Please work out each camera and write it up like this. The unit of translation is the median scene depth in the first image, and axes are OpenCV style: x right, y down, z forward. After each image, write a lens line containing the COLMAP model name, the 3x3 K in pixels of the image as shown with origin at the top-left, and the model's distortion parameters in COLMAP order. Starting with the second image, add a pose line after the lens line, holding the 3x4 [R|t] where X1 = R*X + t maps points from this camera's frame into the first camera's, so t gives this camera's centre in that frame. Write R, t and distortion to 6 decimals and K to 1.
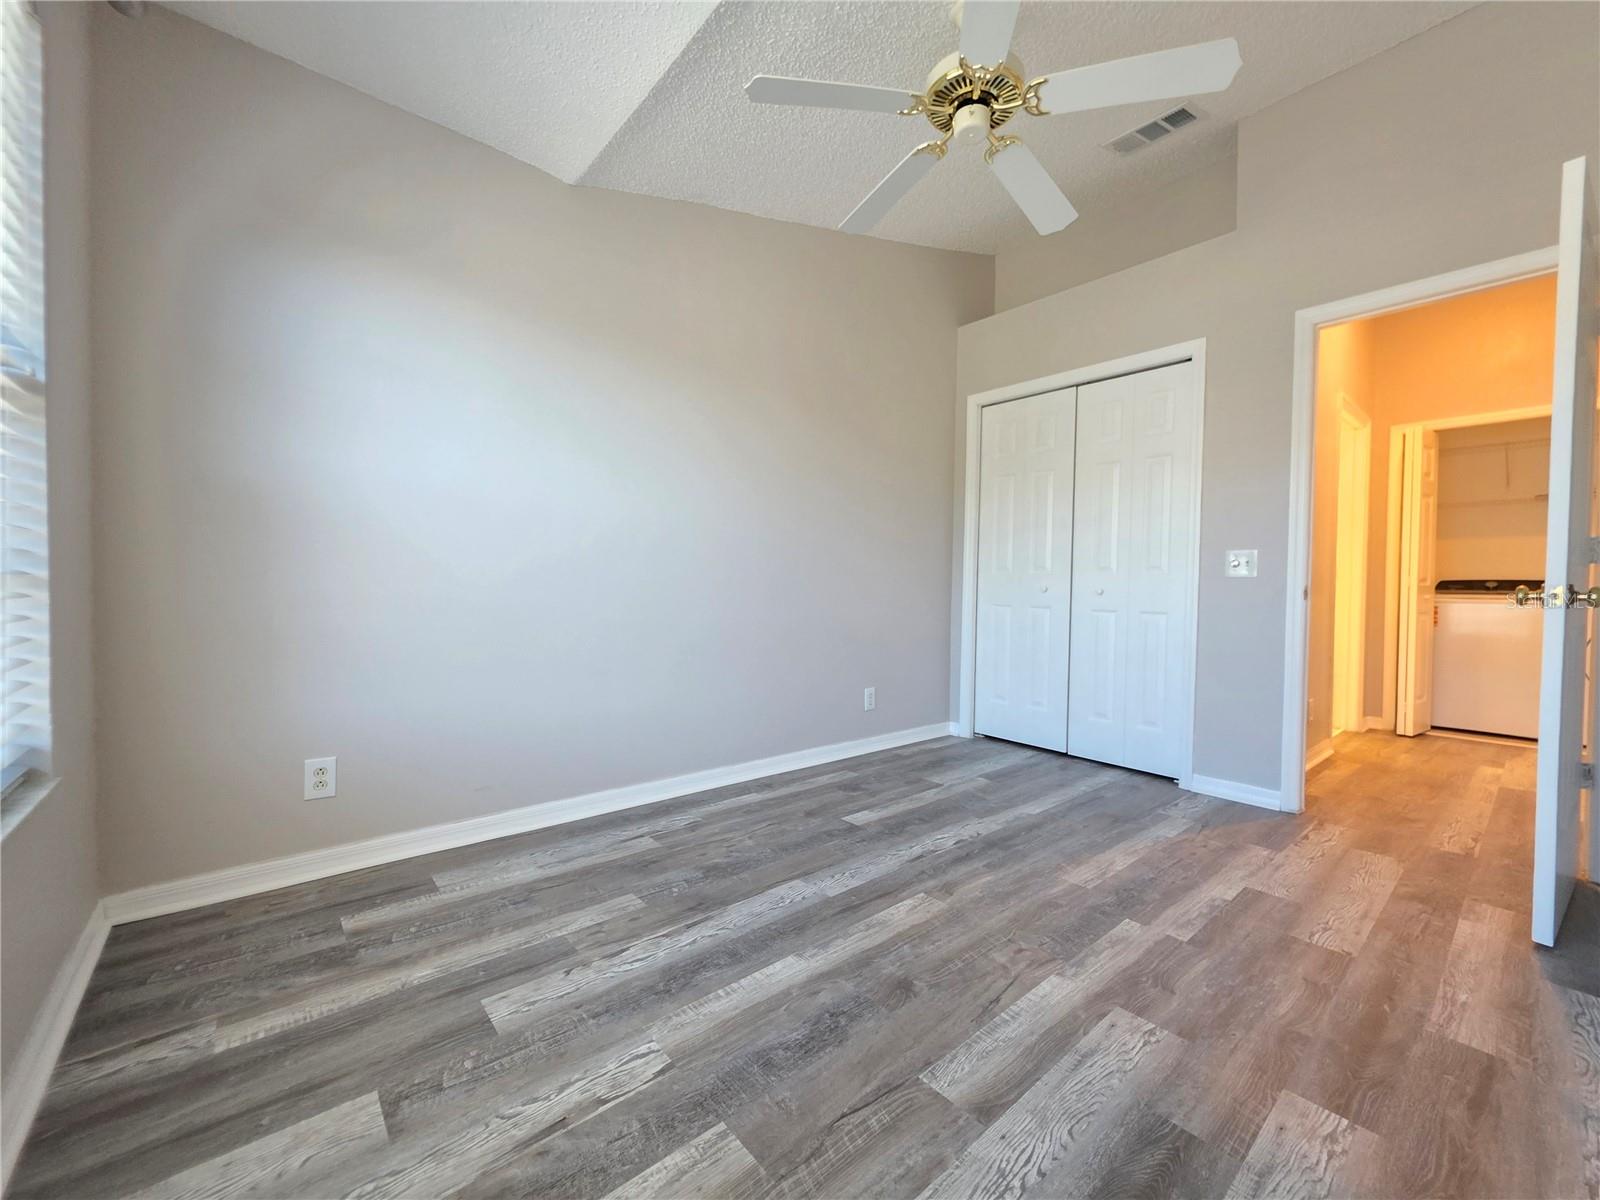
lens RADIAL K [[639.9, 0, 805.4], [0, 639.9, 596.5], [0, 0, 1]] dist [-0.001709, 0.000178]
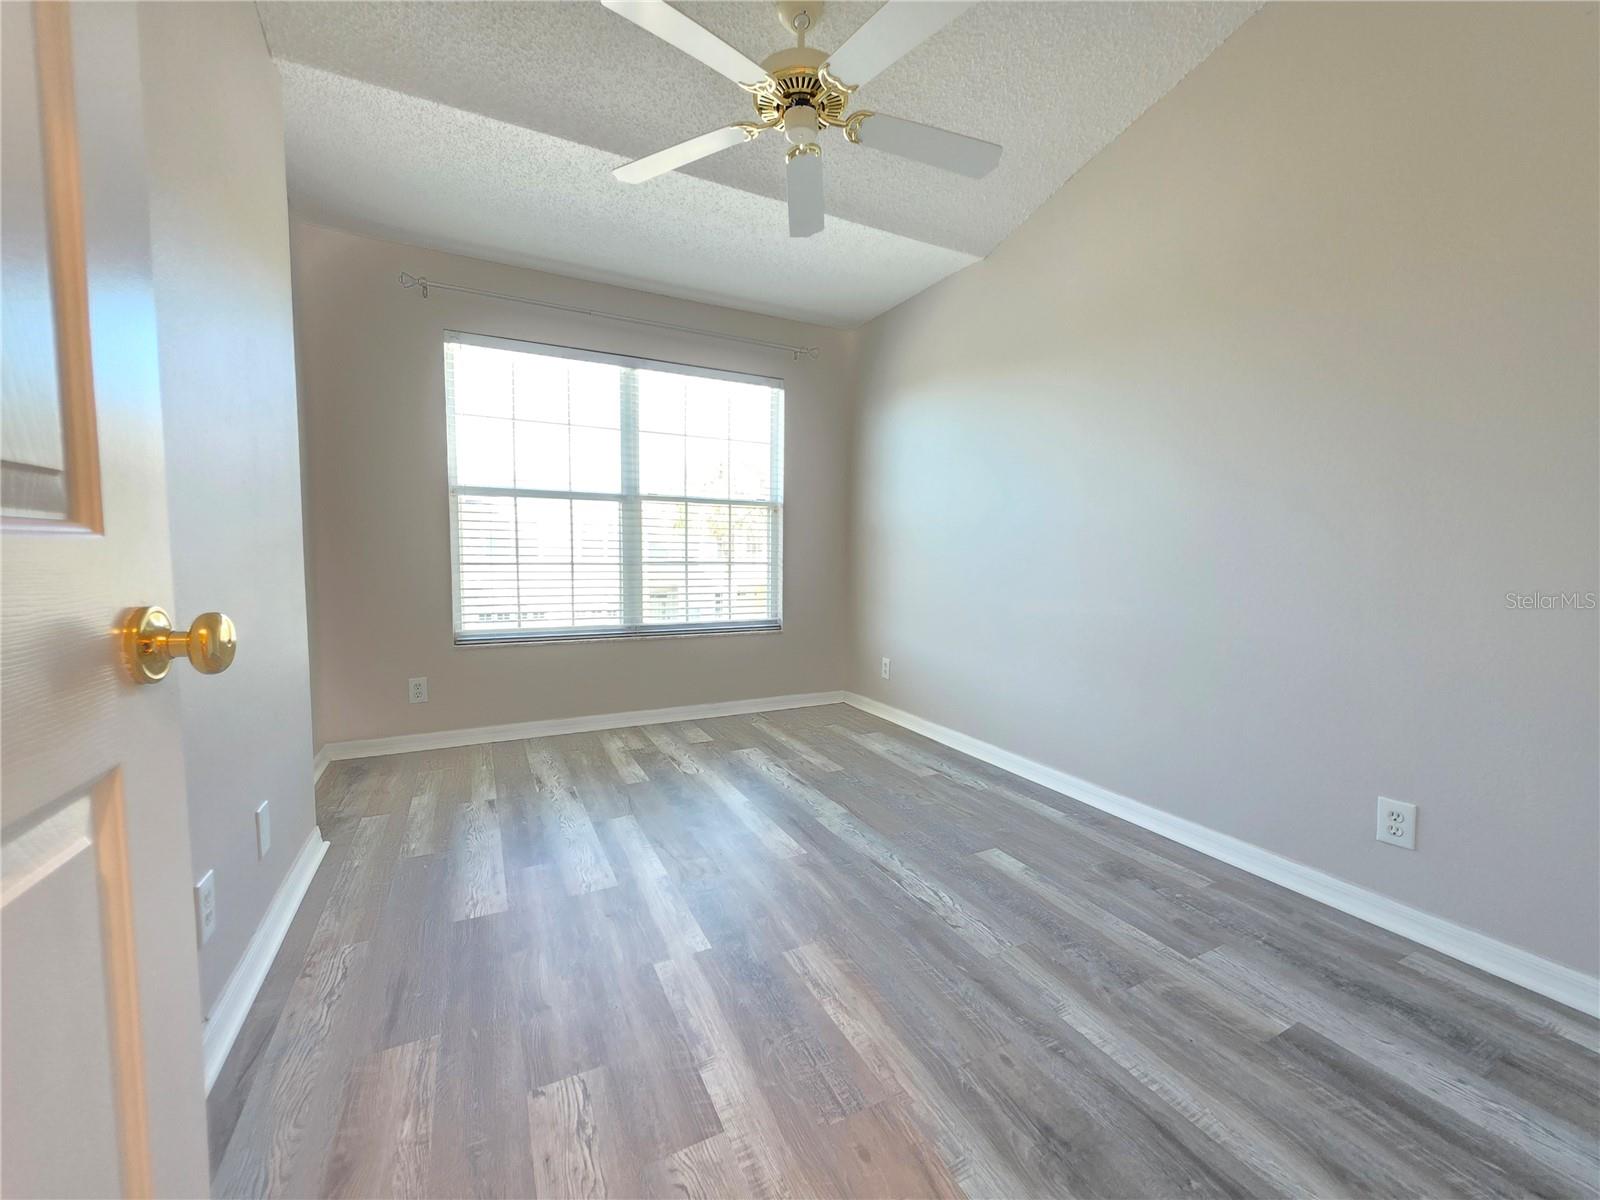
lens RADIAL K [[639.9, 0, 803.7], [0, 639.9, 599.2], [0, 0, 1]] dist [-0.001709, 0.000178]
pose [[-0.228286, 0.055345, -0.972020, 1.126559], [-0.034469, 0.997298, 0.064880, -0.045174], [0.972984, 0.048315, -0.225761, 1.109112]]
